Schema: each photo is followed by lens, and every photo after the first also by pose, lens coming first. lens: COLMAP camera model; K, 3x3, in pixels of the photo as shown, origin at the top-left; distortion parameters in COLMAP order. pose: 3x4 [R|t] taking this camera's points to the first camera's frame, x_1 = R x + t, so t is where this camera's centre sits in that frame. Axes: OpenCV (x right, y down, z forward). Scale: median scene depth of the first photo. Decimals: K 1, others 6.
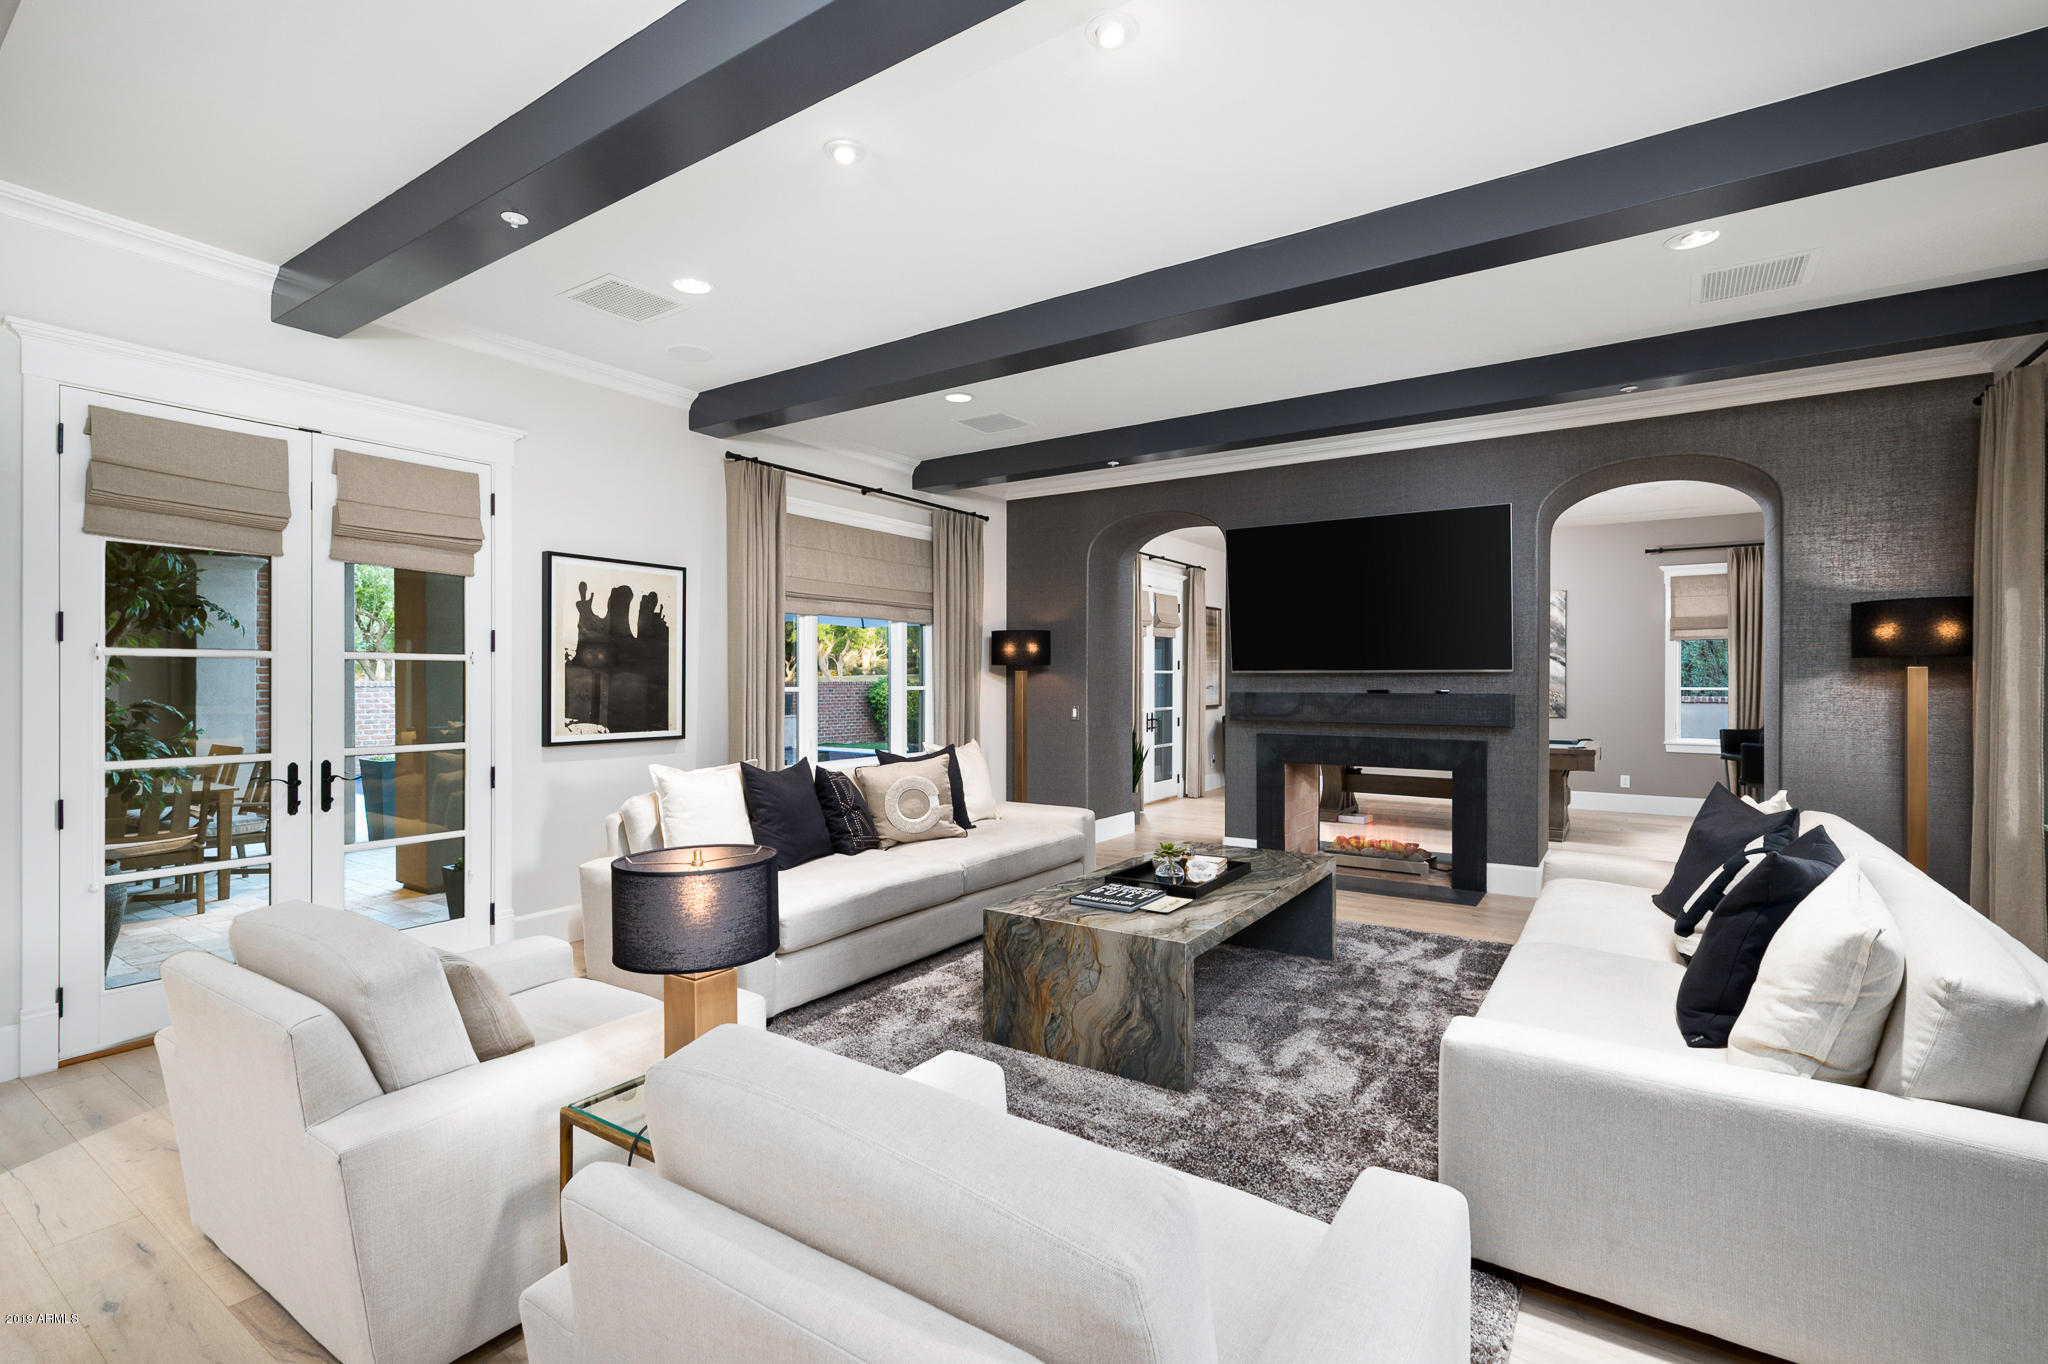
lens RADIAL K [[935.5, 0, 1028.5], [0, 935.5, 680.6], [0, 0, 1]] dist [-0.003695, 0.000226]
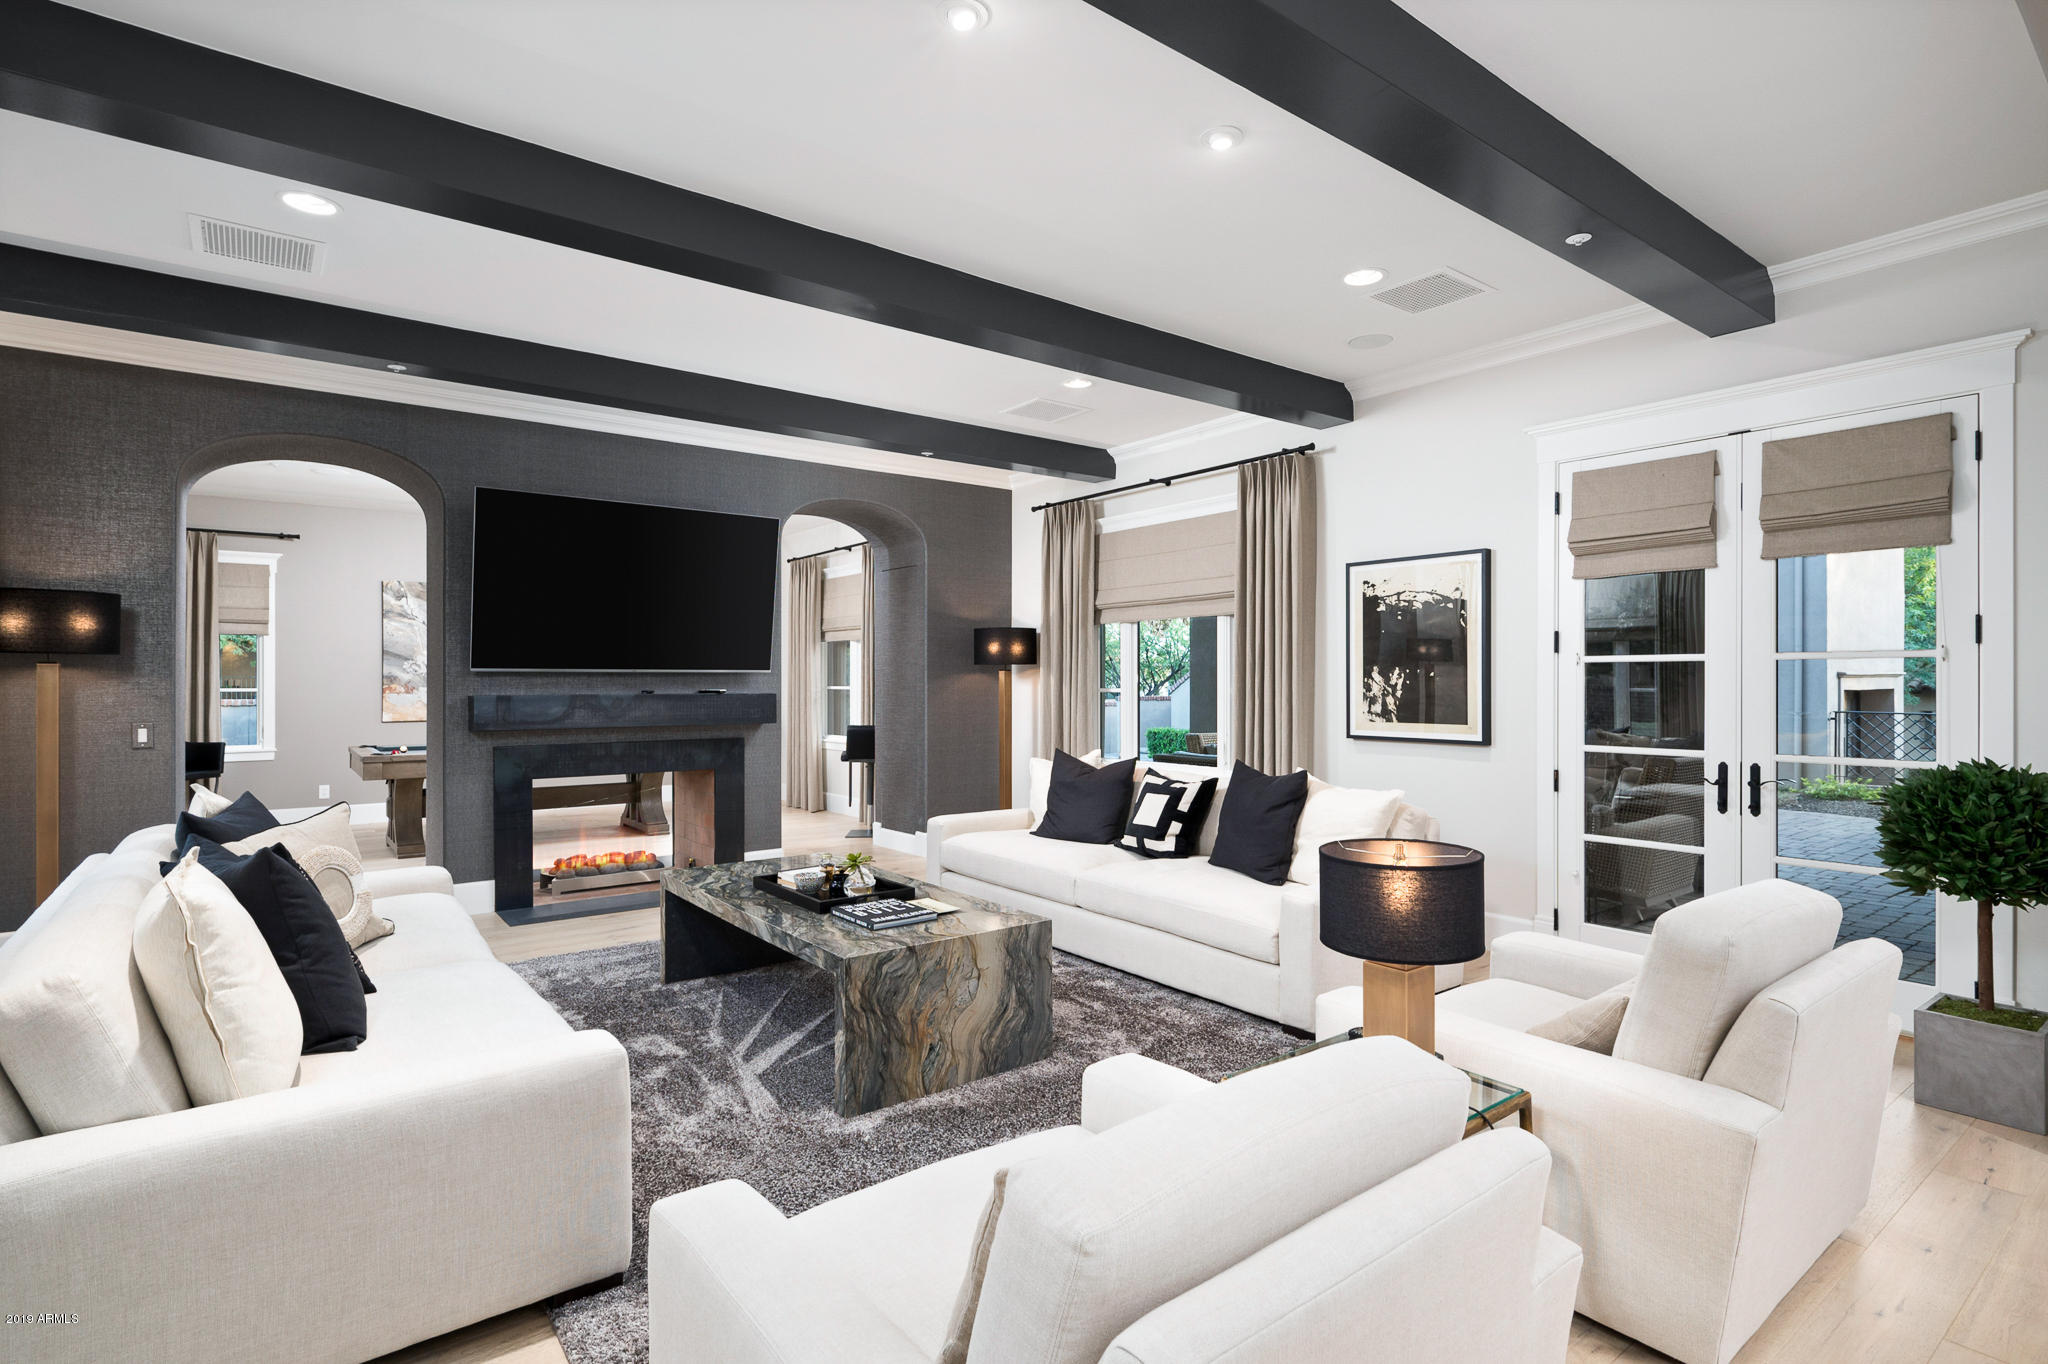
lens RADIAL K [[1010.9, 0, 1034.5], [0, 1010.9, 678.8], [0, 0, 1]] dist [0.005211, -0.000209]
pose [[0.310642, 0.000571, 0.950527, -0.860239], [0.001465, 0.999998, -0.001080, -0.000404], [-0.950526, 0.001728, 0.310641, 0.578776]]
